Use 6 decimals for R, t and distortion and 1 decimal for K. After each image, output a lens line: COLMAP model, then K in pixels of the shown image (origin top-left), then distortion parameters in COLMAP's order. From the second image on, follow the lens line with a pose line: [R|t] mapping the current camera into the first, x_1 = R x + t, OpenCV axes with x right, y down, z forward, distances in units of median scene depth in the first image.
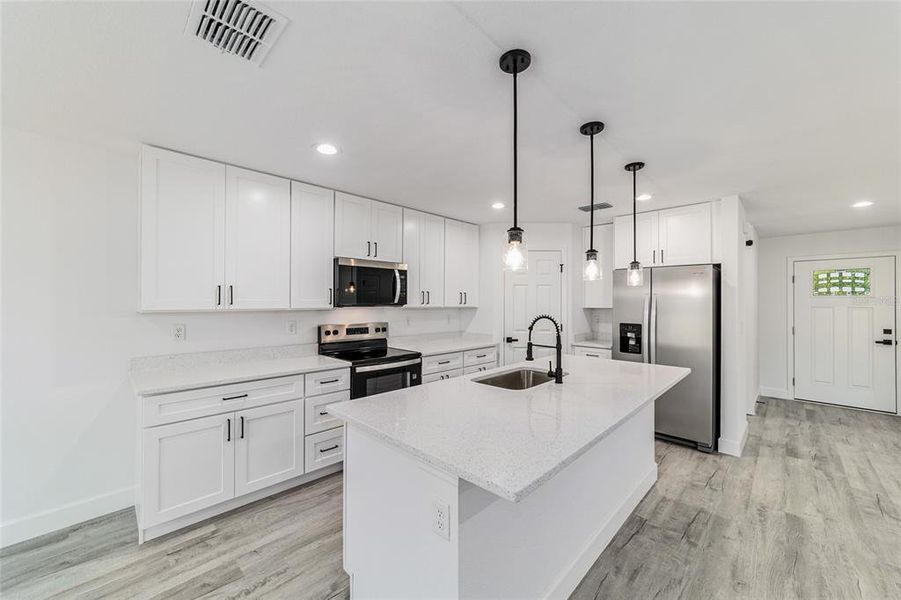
lens RADIAL K [[347.1, 0, 449.5], [0, 347.1, 300.5], [0, 0, 1]] dist [-0.014938, 0.007107]
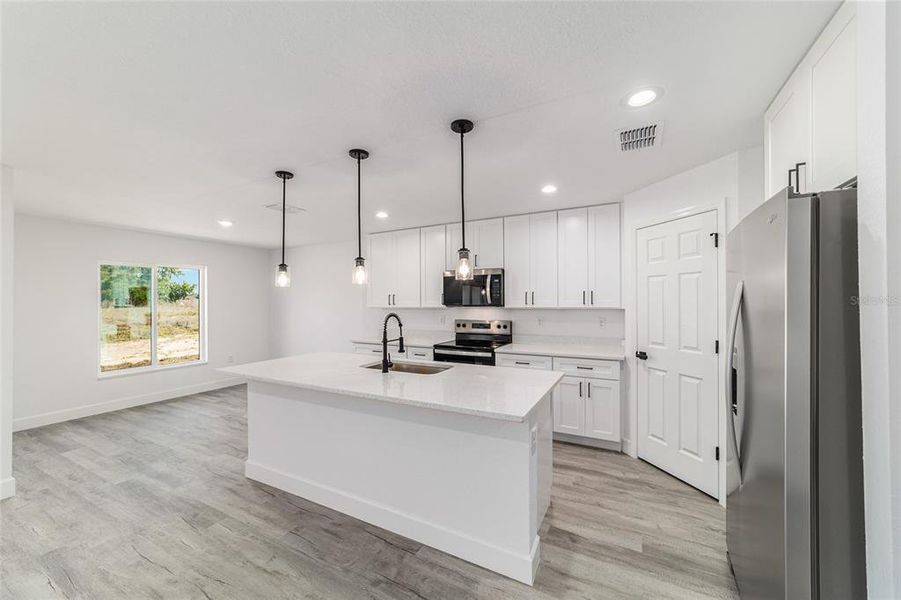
lens RADIAL K [[347.1, 0, 450.5], [0, 347.1, 301.5], [0, 0, 1]] dist [-0.014938, 0.007107]
pose [[0.283489, -0.008490, -0.958938, 1.042458], [0.008608, 0.999943, -0.006309, 0.007442], [0.958937, -0.006466, 0.283545, 0.616711]]
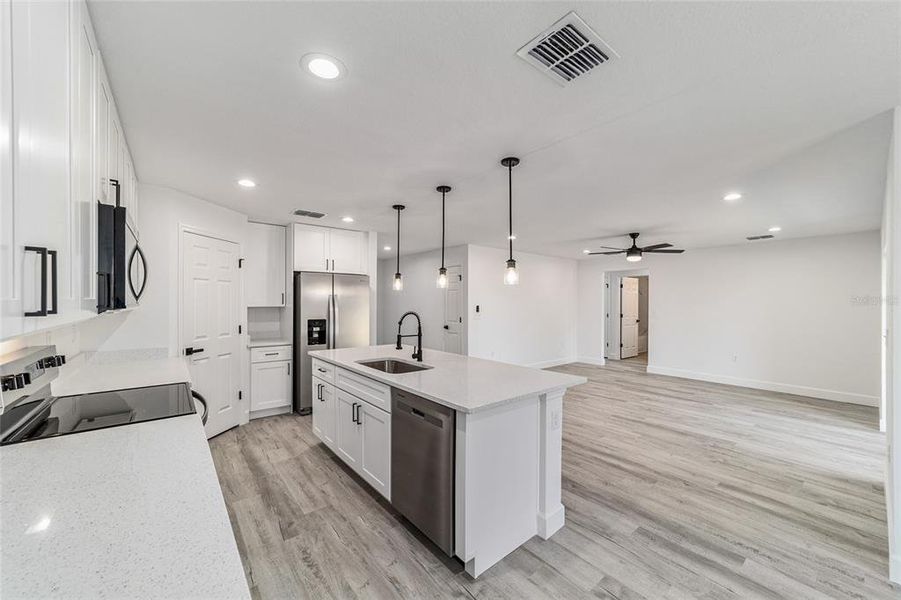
lens RADIAL K [[347.1, 0, 451.3], [0, 347.1, 304.7], [0, 0, 1]] dist [-0.014938, 0.007107]
pose [[0.110879, -0.012989, 0.993749, -0.720508], [-0.005613, 0.999890, 0.013696, -0.002389], [-0.993818, -0.007097, 0.110794, 0.507682]]
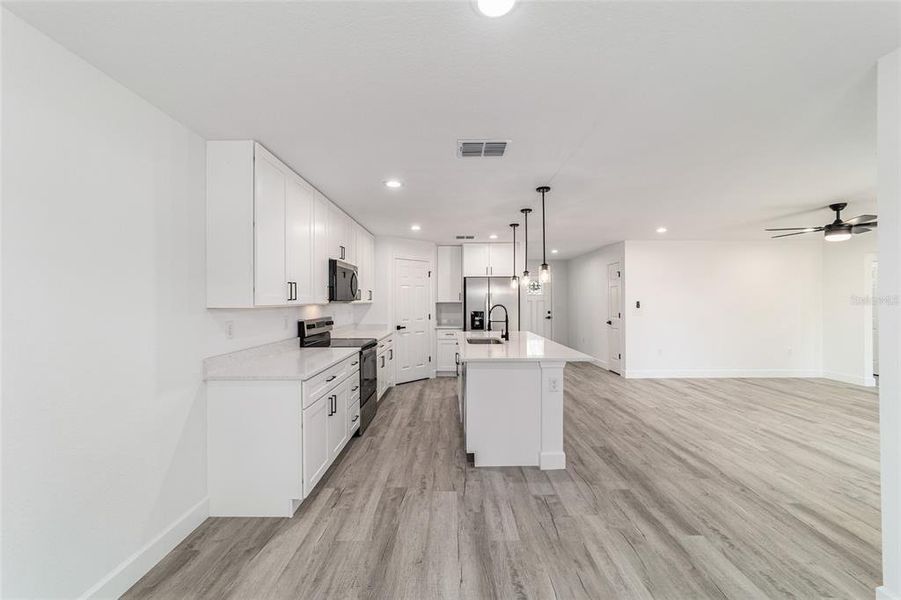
lens RADIAL K [[347.1, 0, 451.3], [0, 347.1, 302.0], [0, 0, 1]] dist [-0.014938, 0.007107]
pose [[0.716216, -0.010908, 0.697793, -0.843072], [0.005638, 0.999936, 0.009844, 0.007959], [-0.697856, -0.003116, 0.716232, -0.092373]]
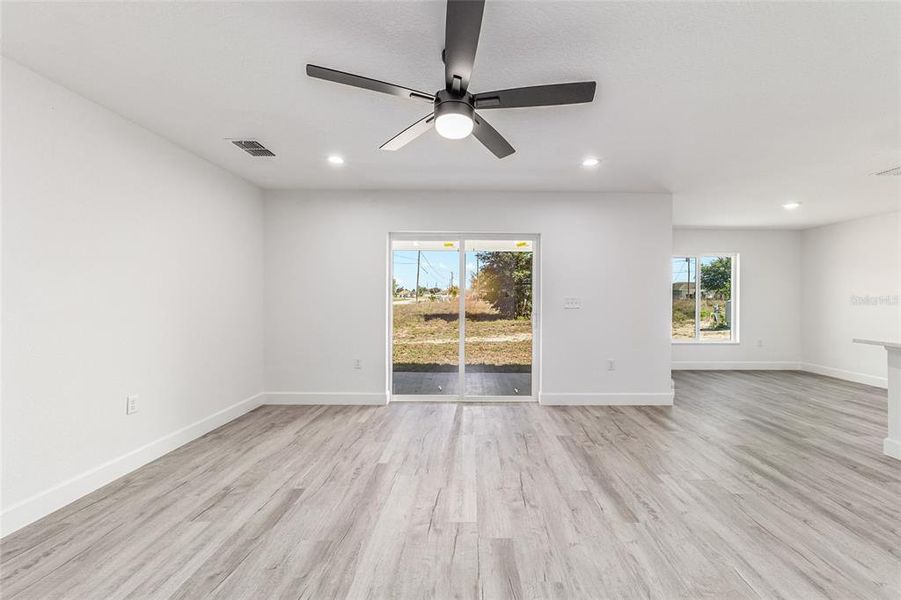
lens RADIAL K [[353.3, 0, 476.5], [0, 353.3, 295.7], [0, 0, 1]] dist [-0.003321, 0.001176]
pose [[-0.706044, -0.012203, -0.708063, 1.395313], [-0.006738, 0.999922, -0.010514, 0.071210], [0.708136, -0.002653, -0.706071, 0.253802]]
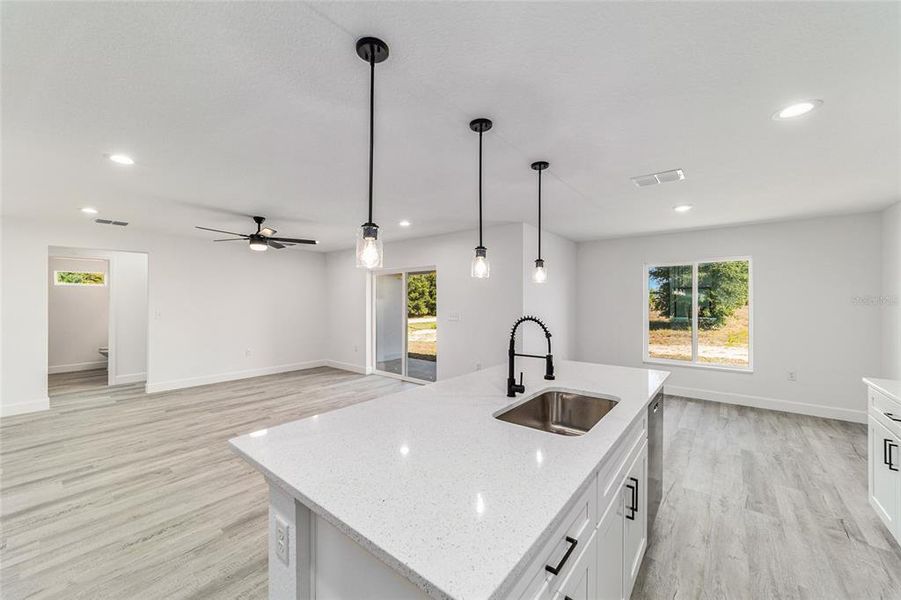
lens RADIAL K [[347.1, 0, 448.0], [0, 347.1, 301.1], [0, 0, 1]] dist [-0.014938, 0.007107]
pose [[-0.996103, -0.006556, -0.087954, 0.380574], [-0.006570, 0.999978, -0.000132, 0.006613], [0.087953, 0.000446, -0.996125, 1.273807]]
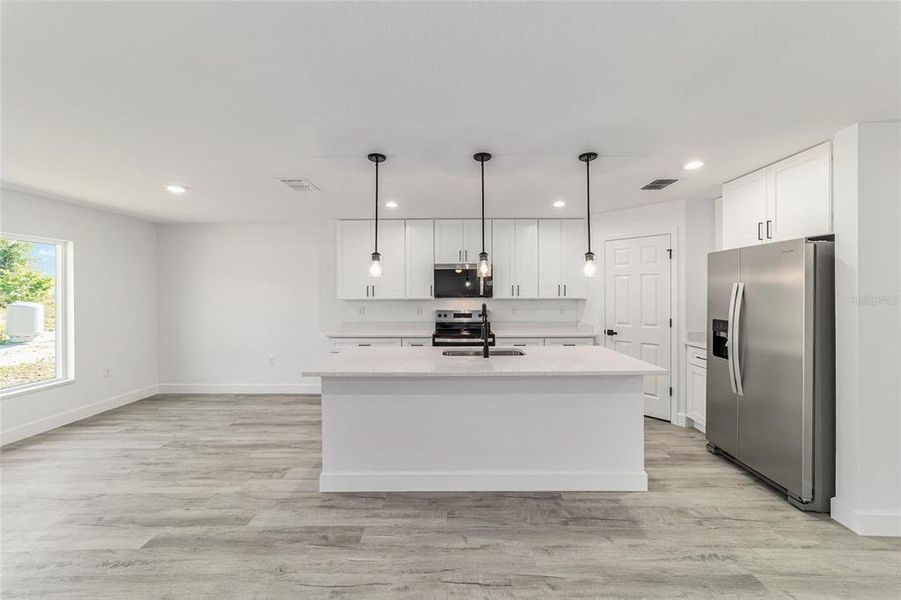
lens RADIAL K [[347.1, 0, 454.7], [0, 347.1, 296.3], [0, 0, 1]] dist [-0.014938, 0.007107]
pose [[0.696374, -0.001211, -0.717678, 0.804694], [0.008413, 0.999944, 0.006477, 0.003204], [0.717630, -0.010548, 0.696345, 0.022178]]
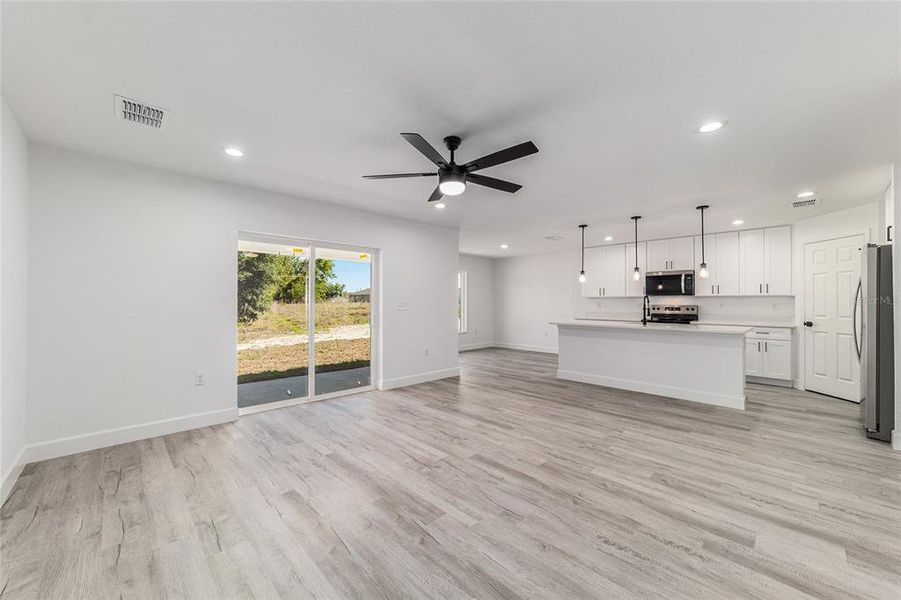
lens RADIAL K [[347.1, 0, 451.9], [0, 347.1, 299.9], [0, 0, 1]] dist [-0.014938, 0.007107]
pose [[-0.024211, -0.010623, -0.999650, 1.850551], [-0.000826, 0.999943, -0.010606, 0.069778], [0.999707, 0.000569, -0.024218, -0.157875]]
